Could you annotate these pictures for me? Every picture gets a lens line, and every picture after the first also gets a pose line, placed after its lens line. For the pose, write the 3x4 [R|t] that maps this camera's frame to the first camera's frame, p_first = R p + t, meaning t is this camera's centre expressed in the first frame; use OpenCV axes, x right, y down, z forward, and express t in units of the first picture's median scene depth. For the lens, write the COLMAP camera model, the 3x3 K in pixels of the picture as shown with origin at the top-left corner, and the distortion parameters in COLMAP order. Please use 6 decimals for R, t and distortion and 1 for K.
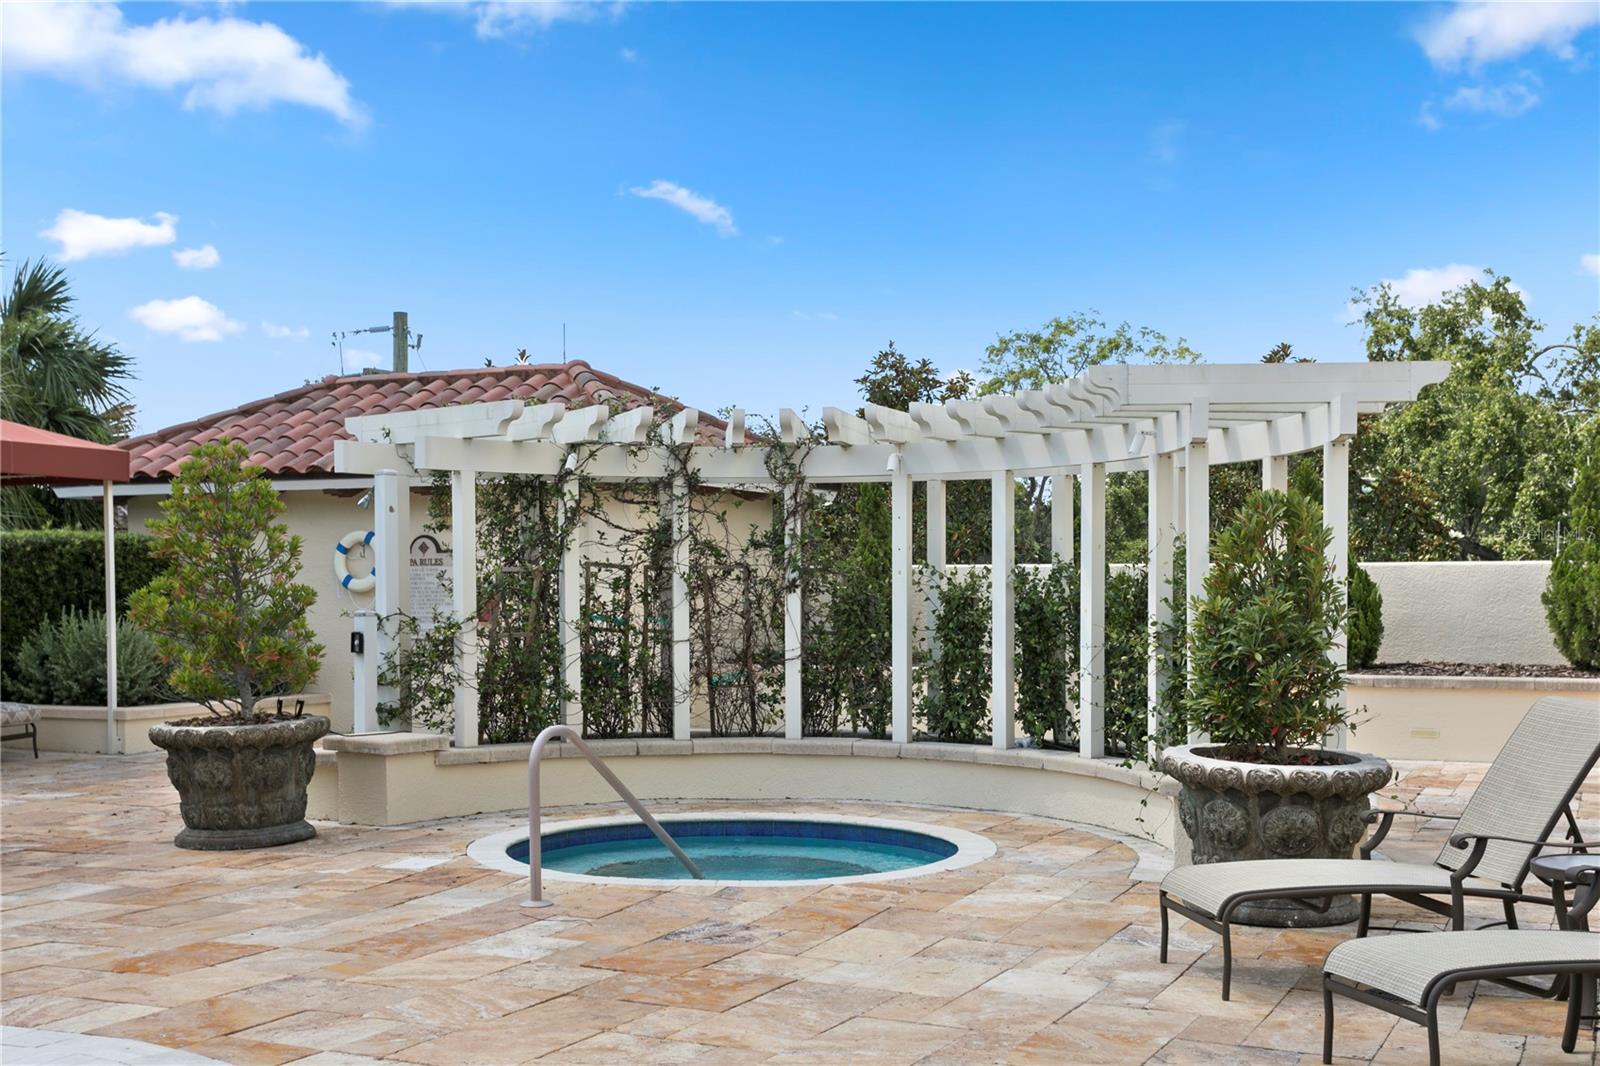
lens RADIAL K [[1904.4, 0, 800.0], [0, 1904.4, 533.0], [0, 0, 1]] dist [0.000372, -0.001946]
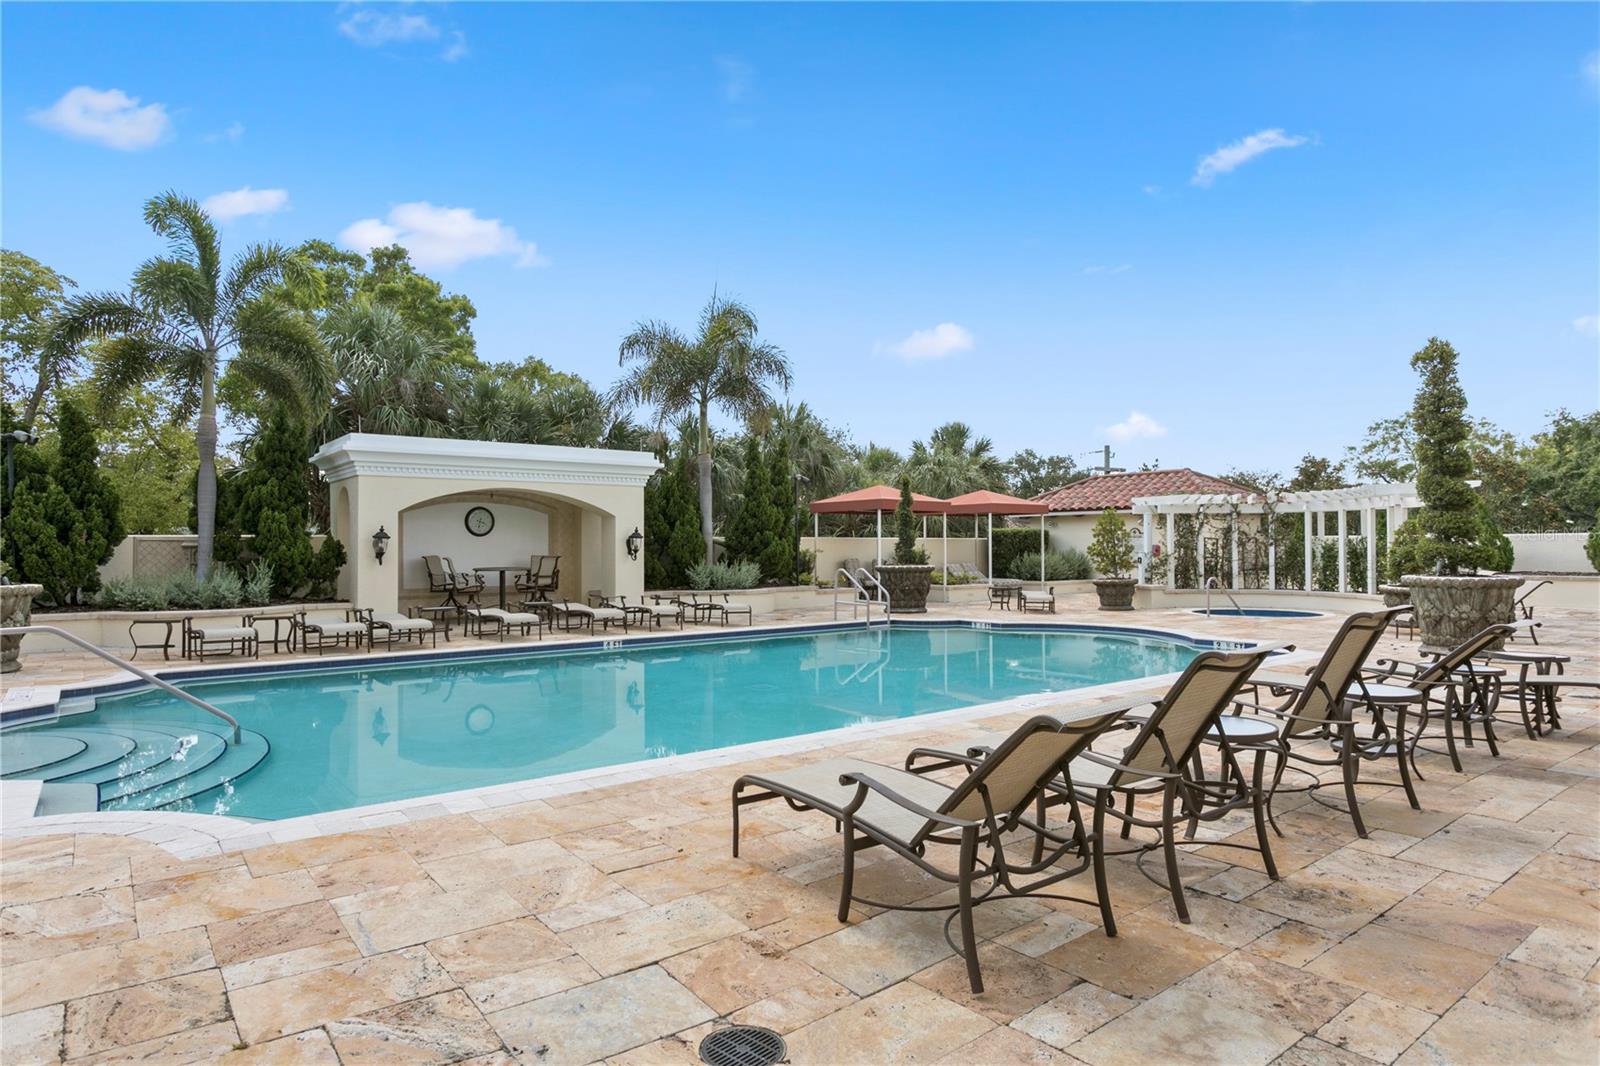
lens RADIAL K [[917.1, 0, 798.9], [0, 917.1, 540.3], [0, 0, 1]] dist [0.001089, 0.000266]
pose [[0.891900, -0.006341, -0.452188, -0.015832], [0.017164, 0.999656, 0.019837, -0.025579], [0.451906, -0.025454, 0.891702, -0.827986]]
